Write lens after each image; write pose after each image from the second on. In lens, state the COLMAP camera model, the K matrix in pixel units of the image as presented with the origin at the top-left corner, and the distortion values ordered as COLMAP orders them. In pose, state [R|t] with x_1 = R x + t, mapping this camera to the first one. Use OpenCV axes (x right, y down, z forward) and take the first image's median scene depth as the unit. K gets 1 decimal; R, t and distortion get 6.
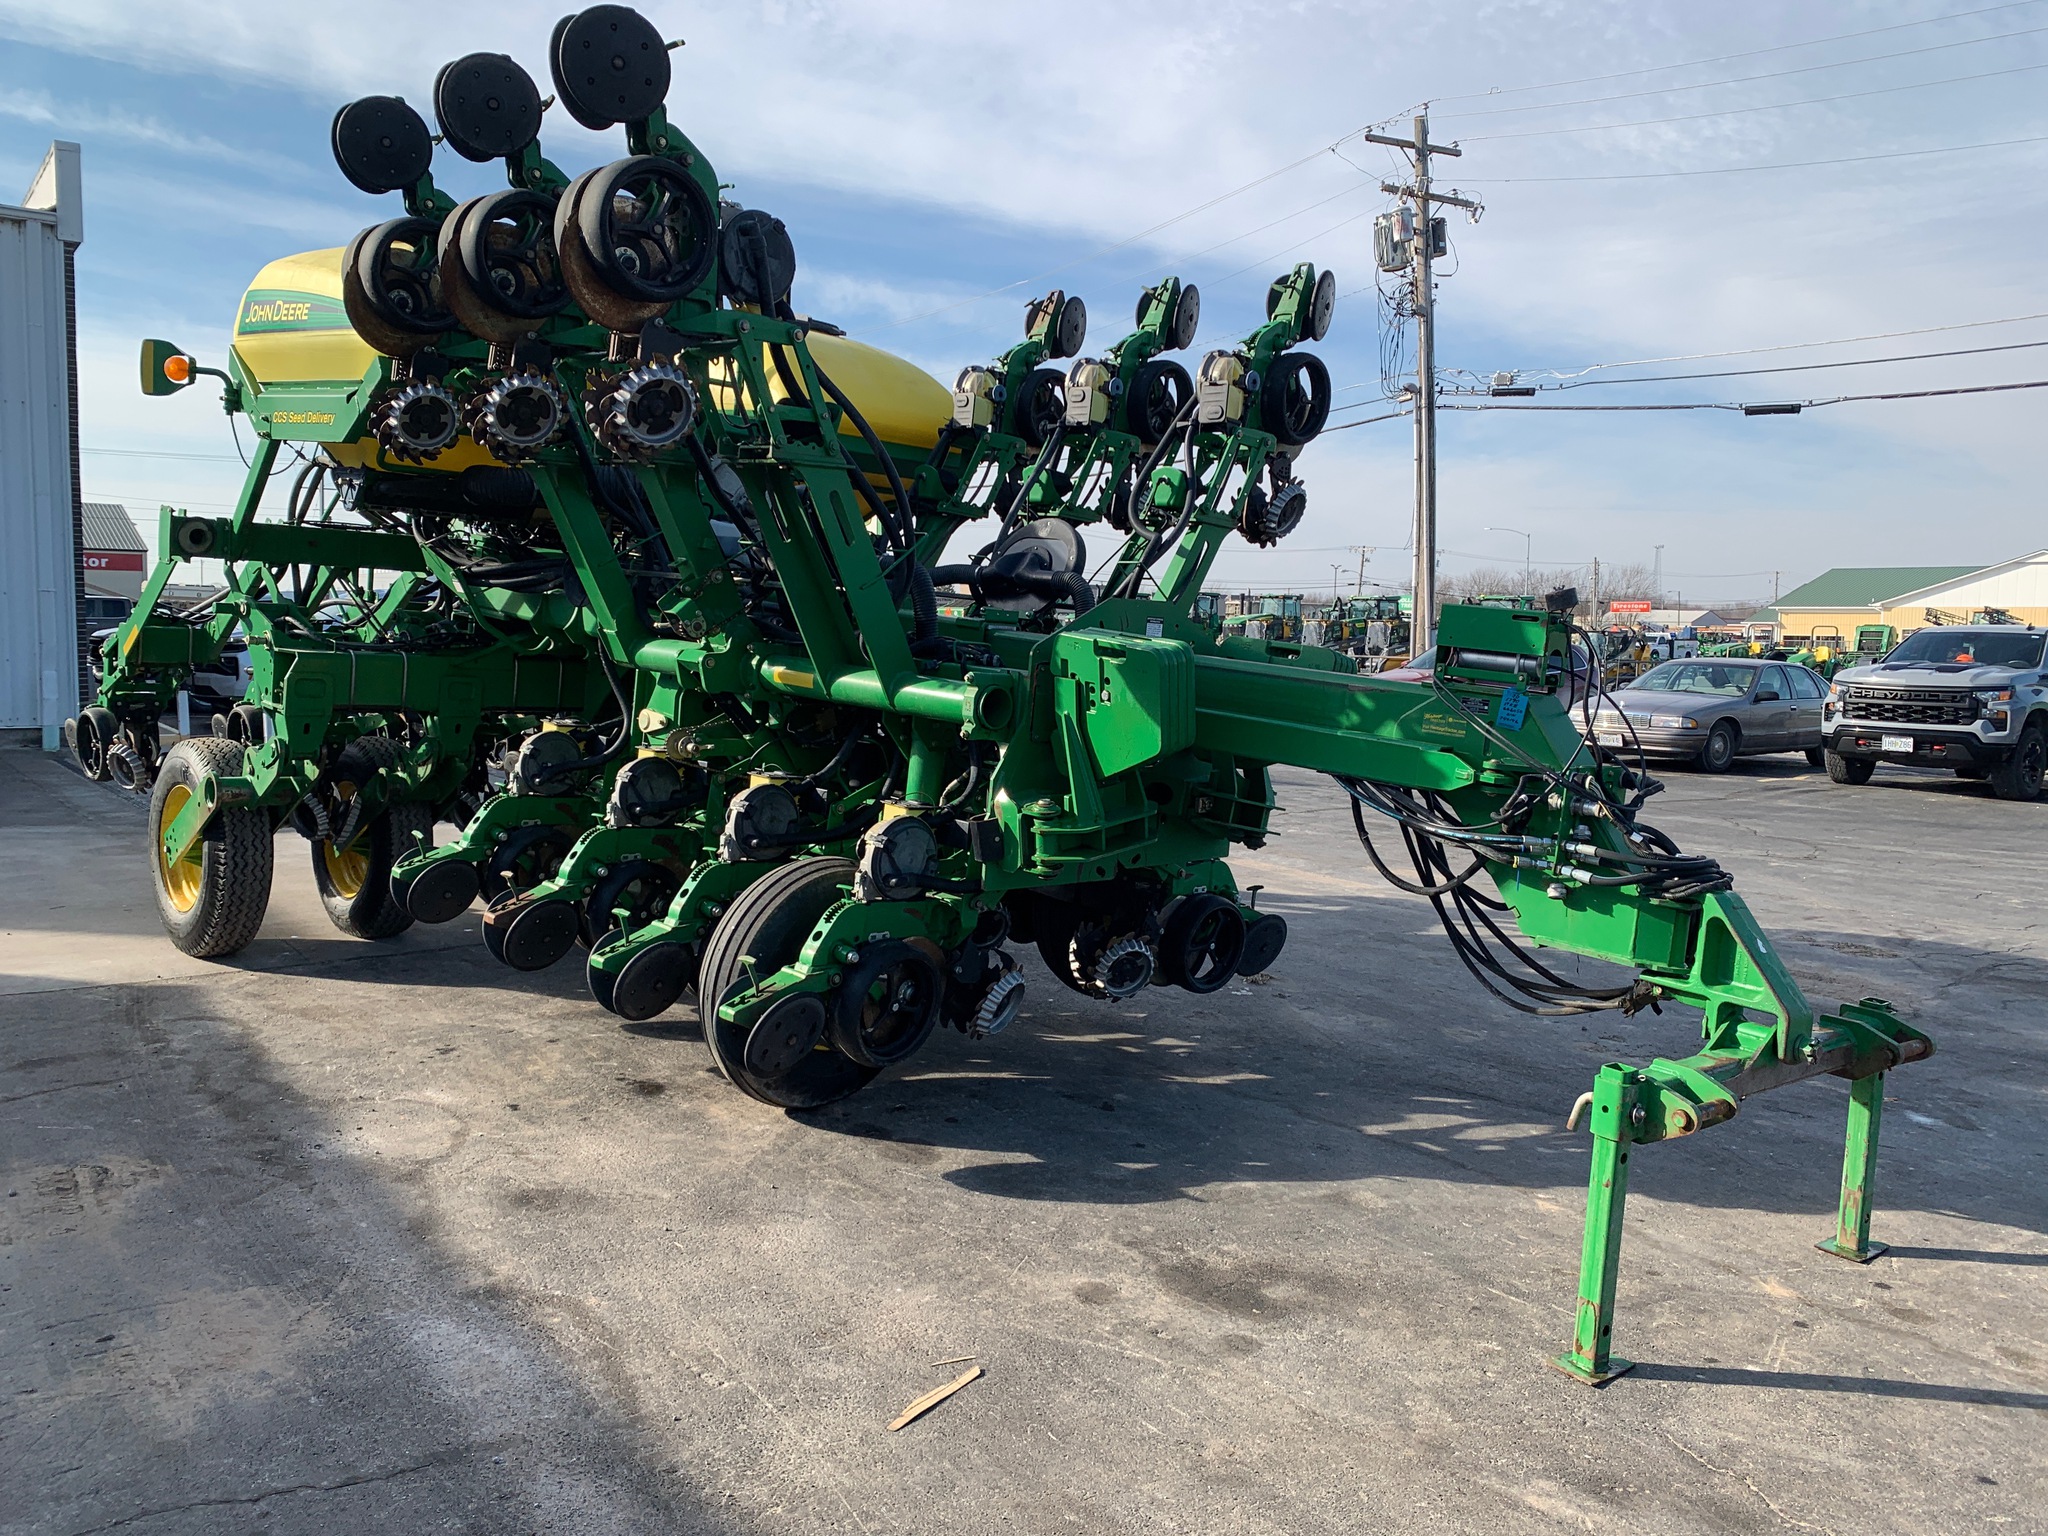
lens RADIAL K [[1618.5, 0, 1026.8], [0, 1618.5, 699.4], [0, 0, 1]] dist [0.074766, -0.000972]
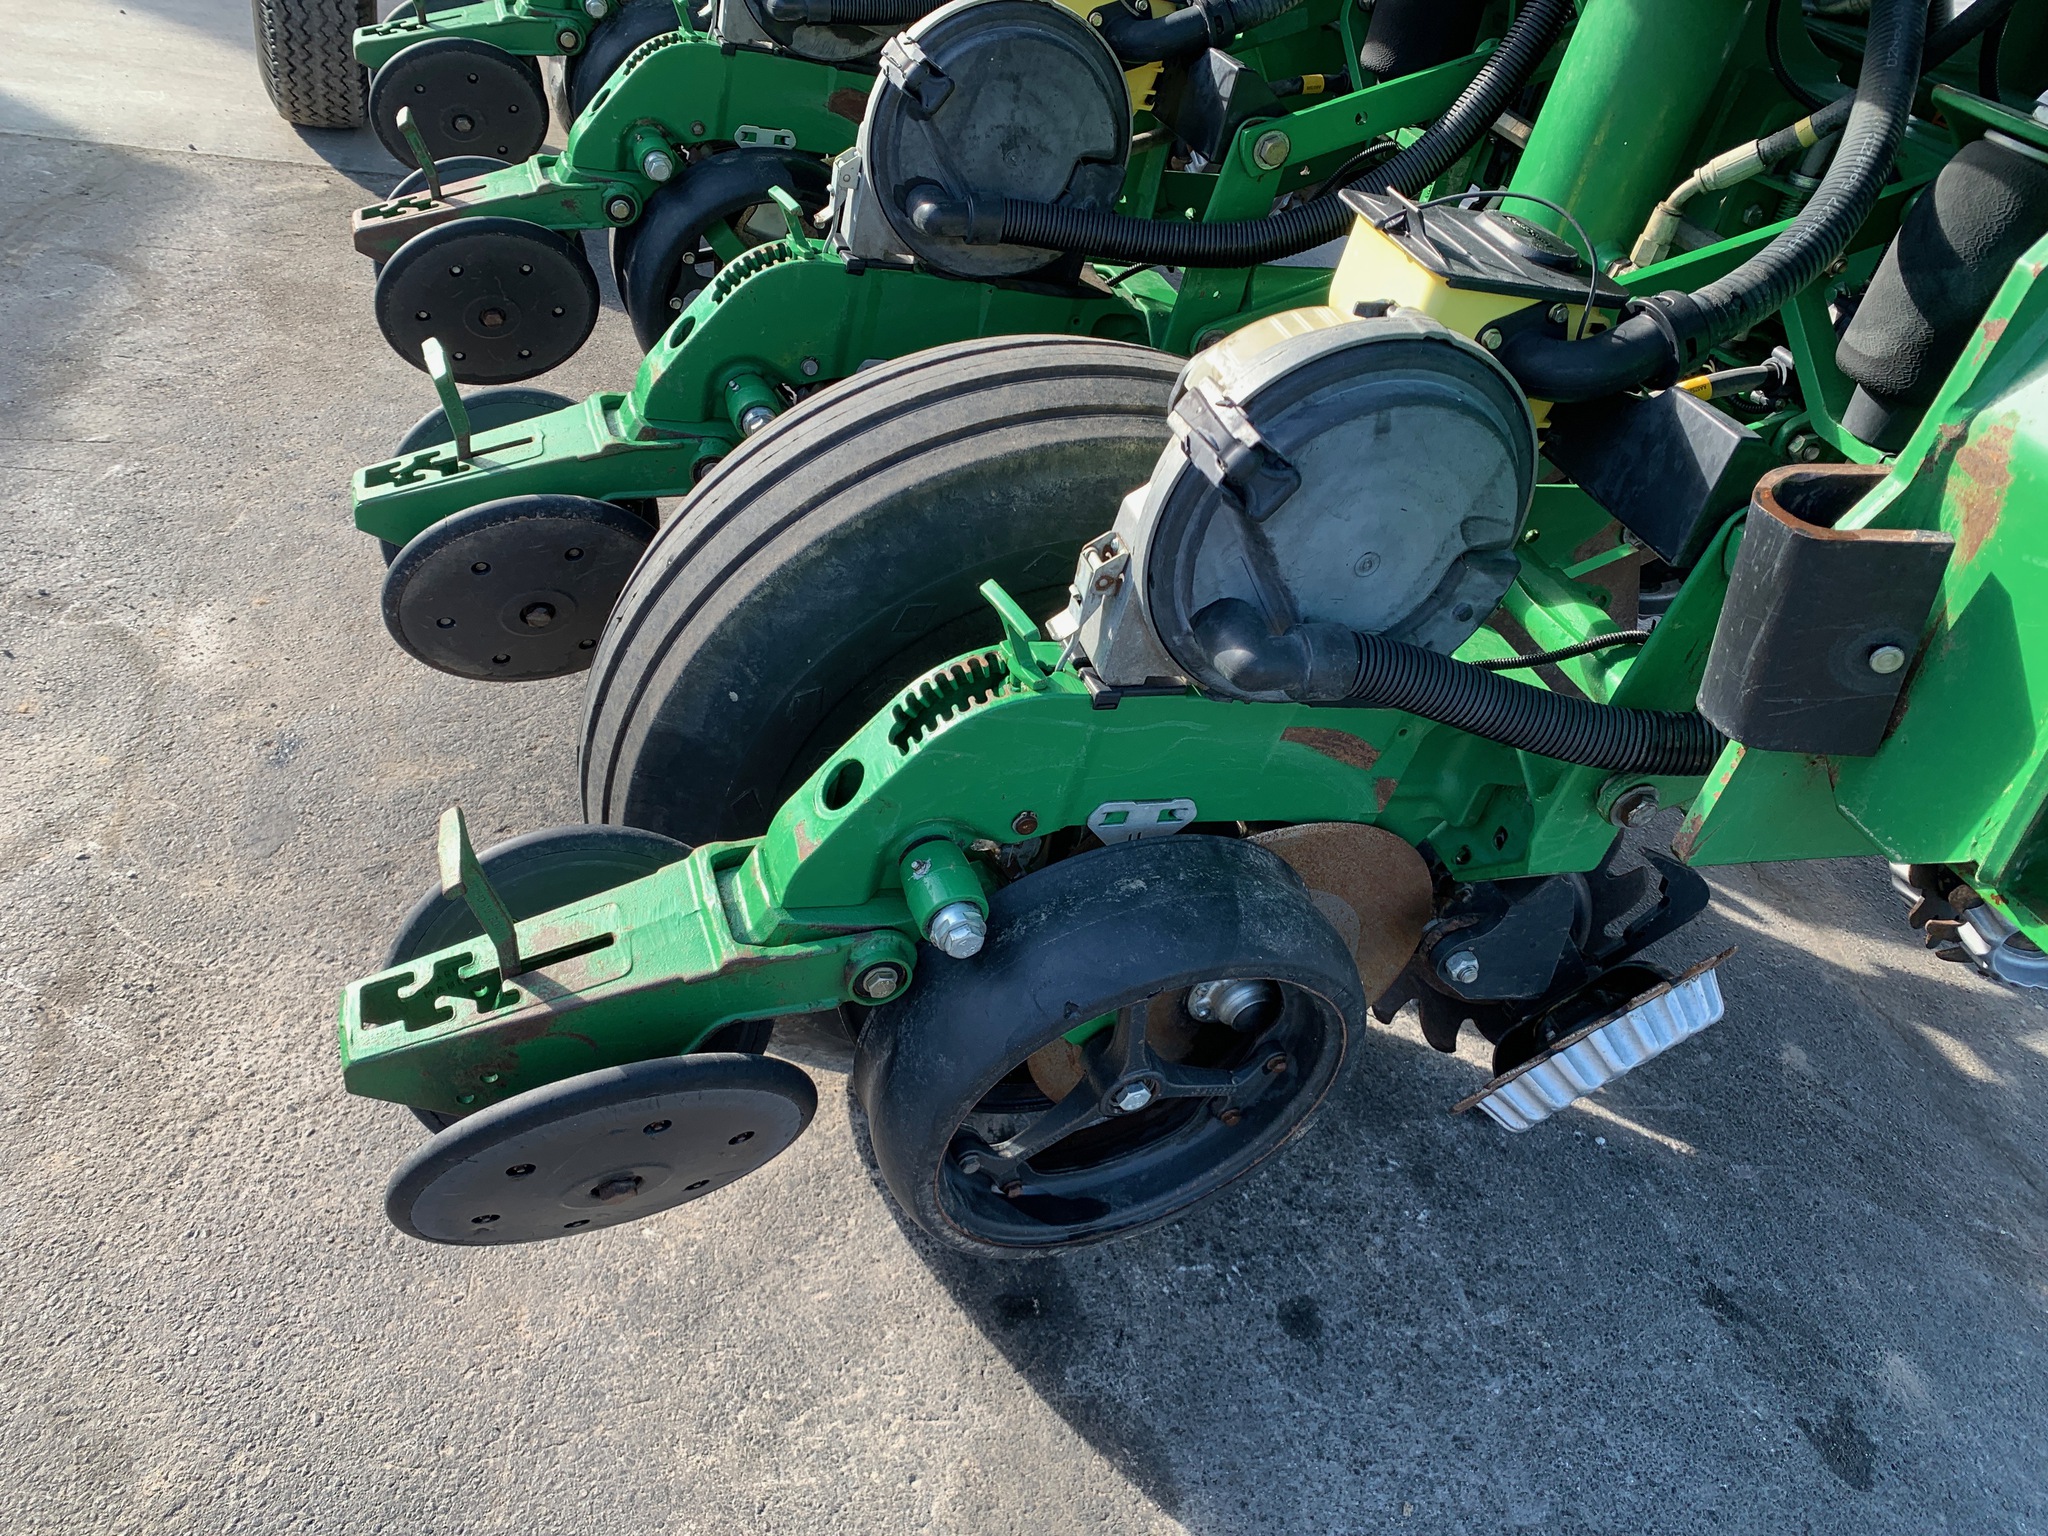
lens RADIAL K [[1583.5, 0, 1016.0], [0, 1583.5, 757.1], [0, 0, 1]] dist [0.013155, -0.006729]
pose [[0.885247, 0.350278, -0.306012, -0.040854], [-0.155129, 0.842597, 0.515719, 0.025571], [0.438489, -0.409067, 0.800244, 0.799252]]
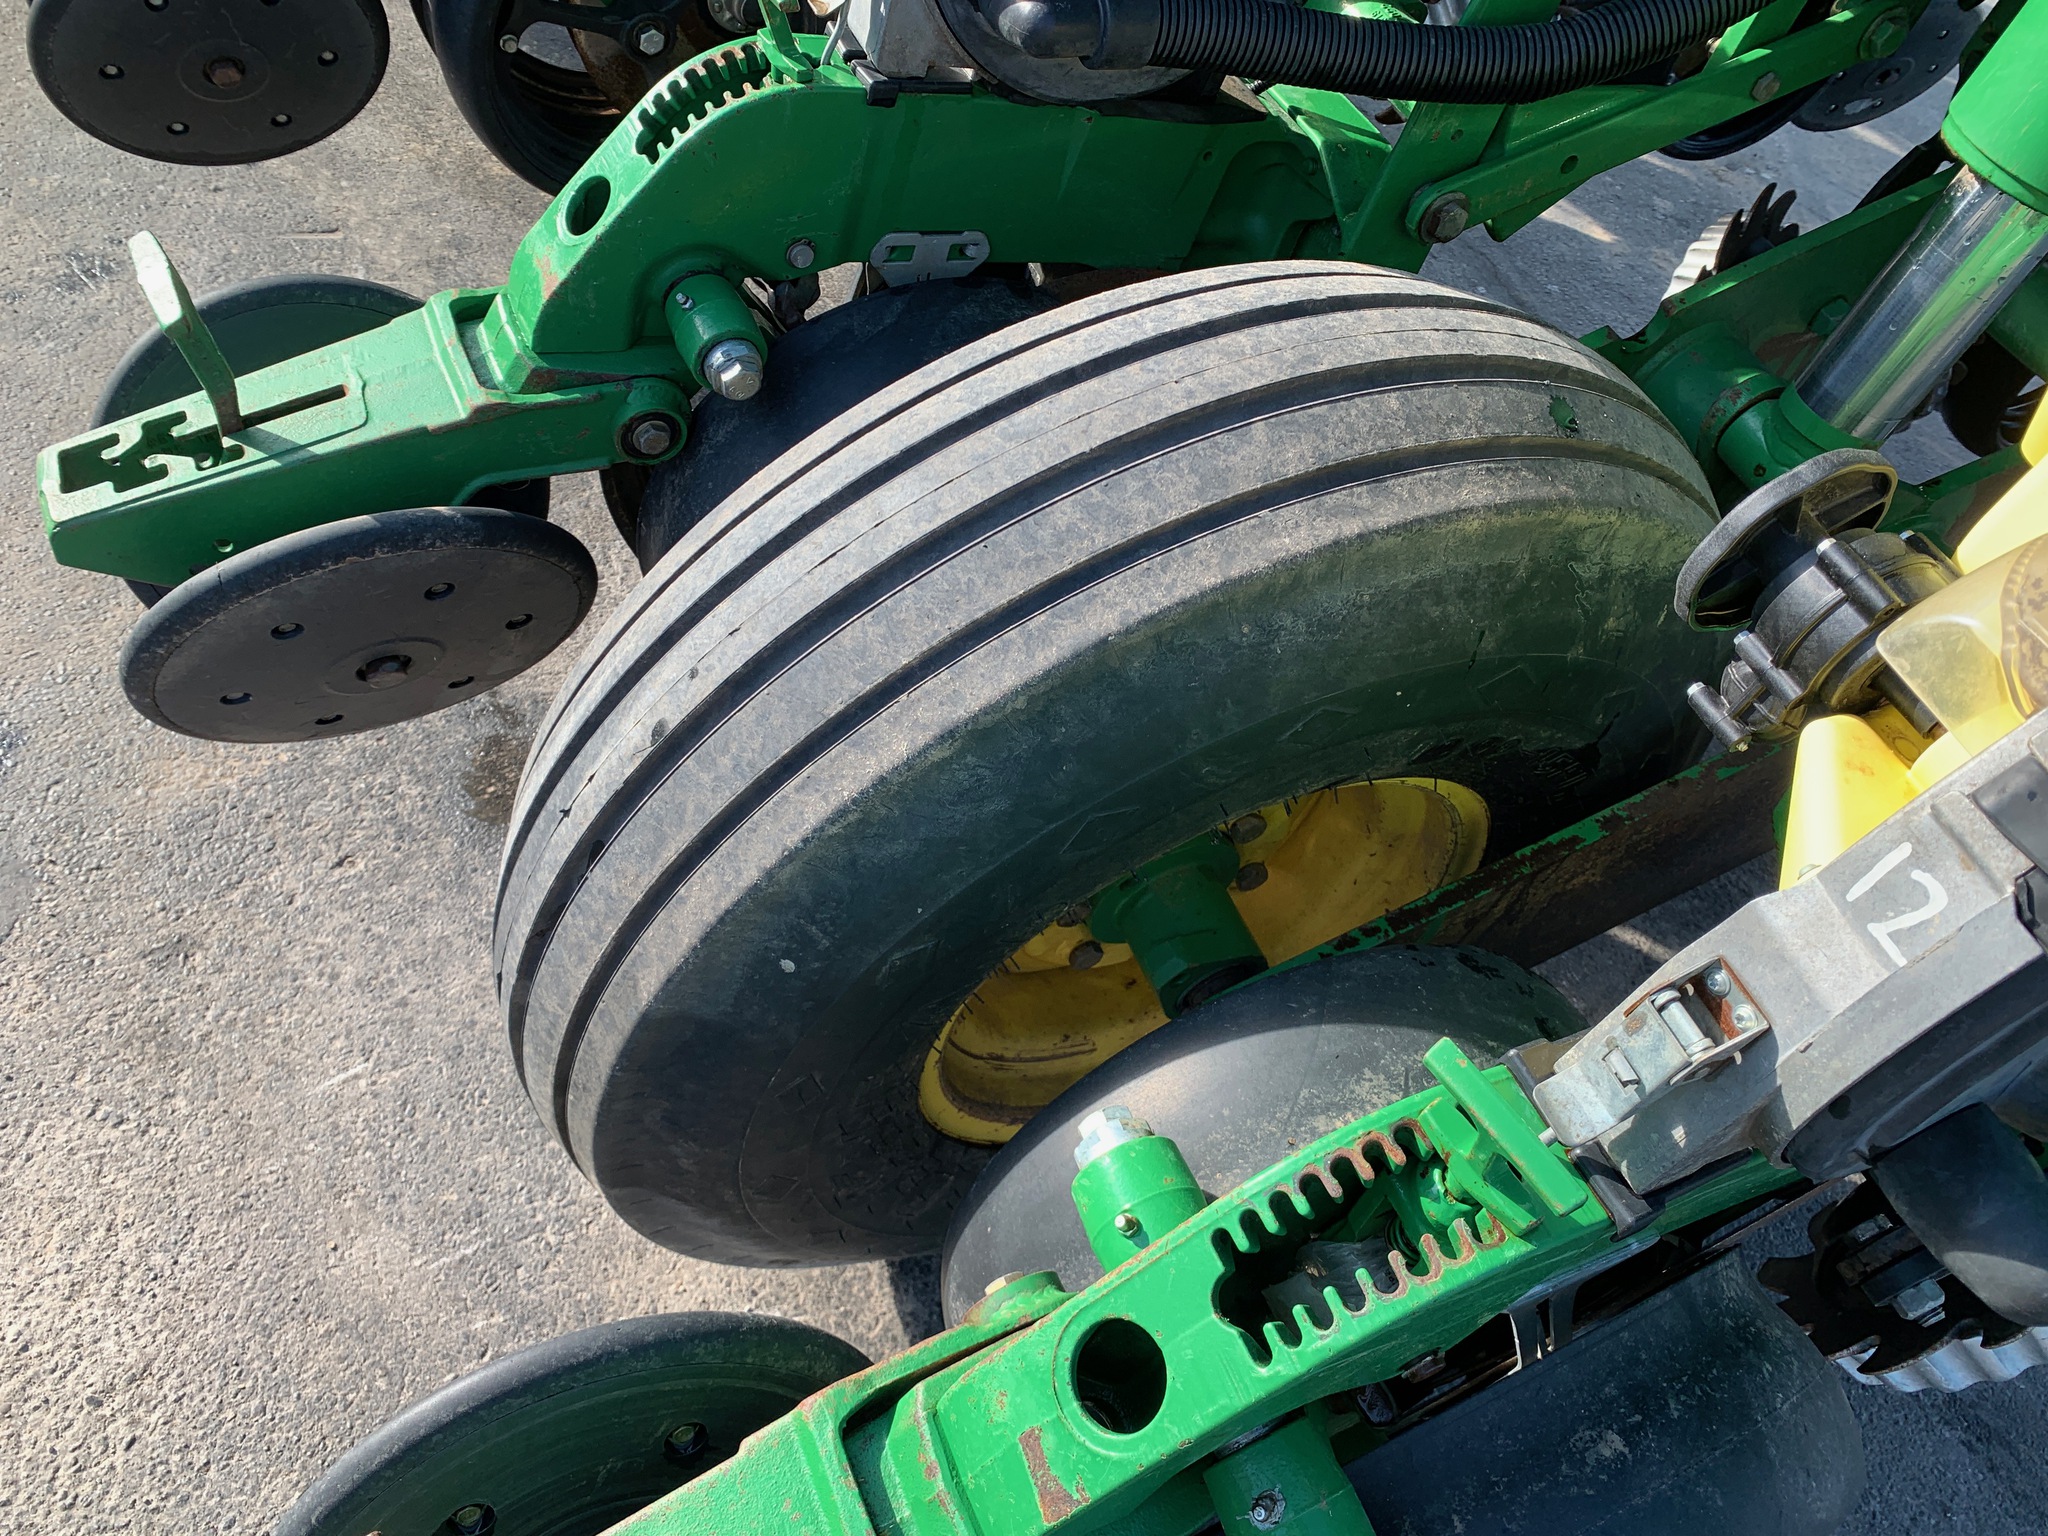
lens RADIAL K [[1605.2, 0, 1015.4], [0, 1605.2, 764.6], [0, 0, 1]] dist [0.010496, -0.007686]
pose [[0.922118, 0.367915, -0.119735, -0.132062], [-0.195380, 0.709902, 0.676657, 0.035969], [0.333953, -0.600564, 0.726497, 0.896452]]
